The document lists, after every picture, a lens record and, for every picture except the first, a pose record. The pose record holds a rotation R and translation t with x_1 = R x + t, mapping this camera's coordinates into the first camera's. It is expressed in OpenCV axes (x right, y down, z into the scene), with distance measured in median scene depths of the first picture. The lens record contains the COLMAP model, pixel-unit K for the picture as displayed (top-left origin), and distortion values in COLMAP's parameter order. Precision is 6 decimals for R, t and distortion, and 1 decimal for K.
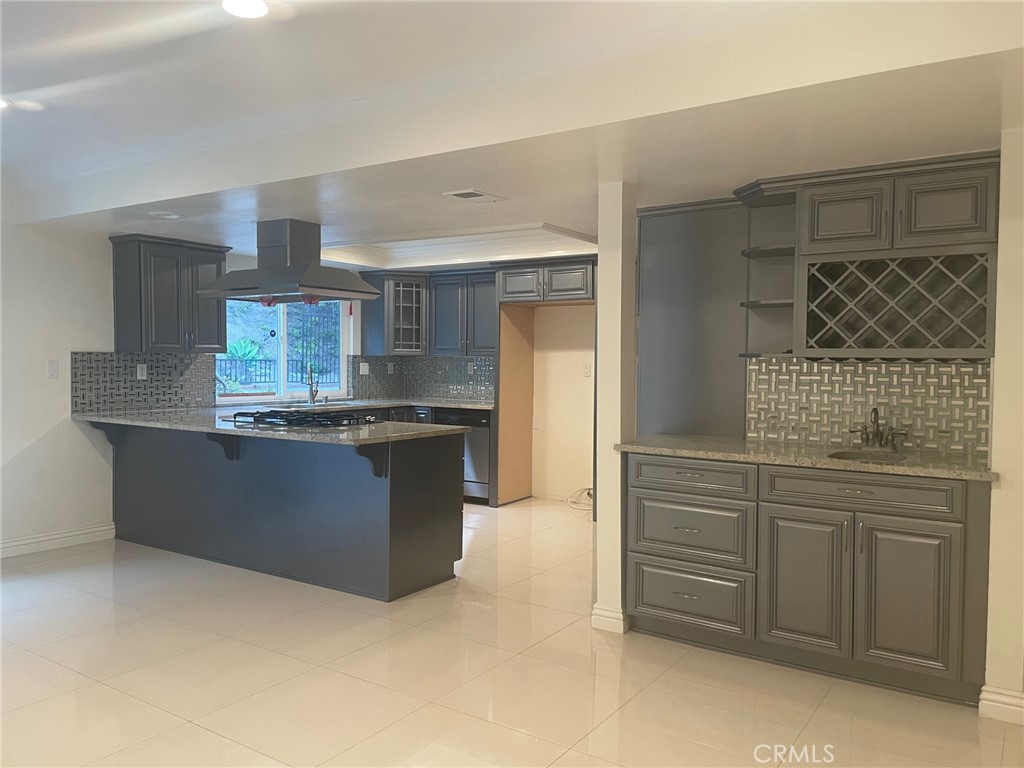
lens RADIAL K [[774.8, 0, 512.0], [0, 774.8, 384.0], [0, 0, 1]] dist [0.103755, -0.139031]
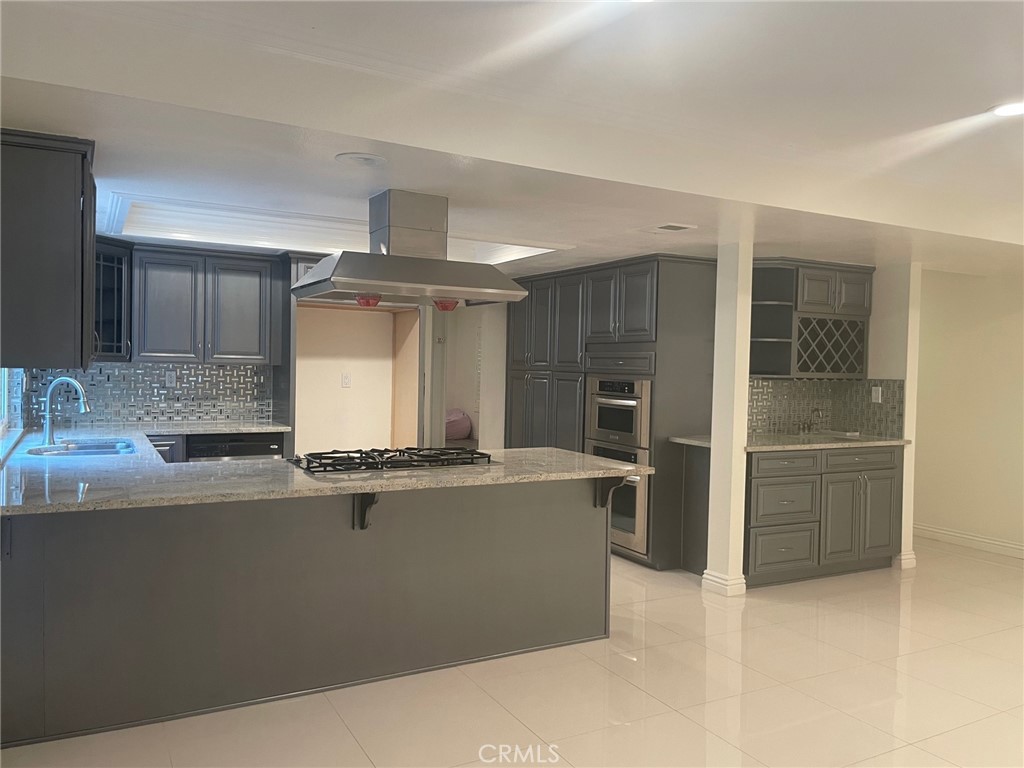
lens RADIAL K [[774.8, 0, 512.0], [0, 774.8, 384.0], [0, 0, 1]] dist [0.103755, -0.139031]
pose [[0.457579, -0.019838, 0.888948, -1.183739], [0.011289, 0.999800, 0.016501, -0.051095], [-0.889097, 0.002485, 0.457711, 0.756956]]
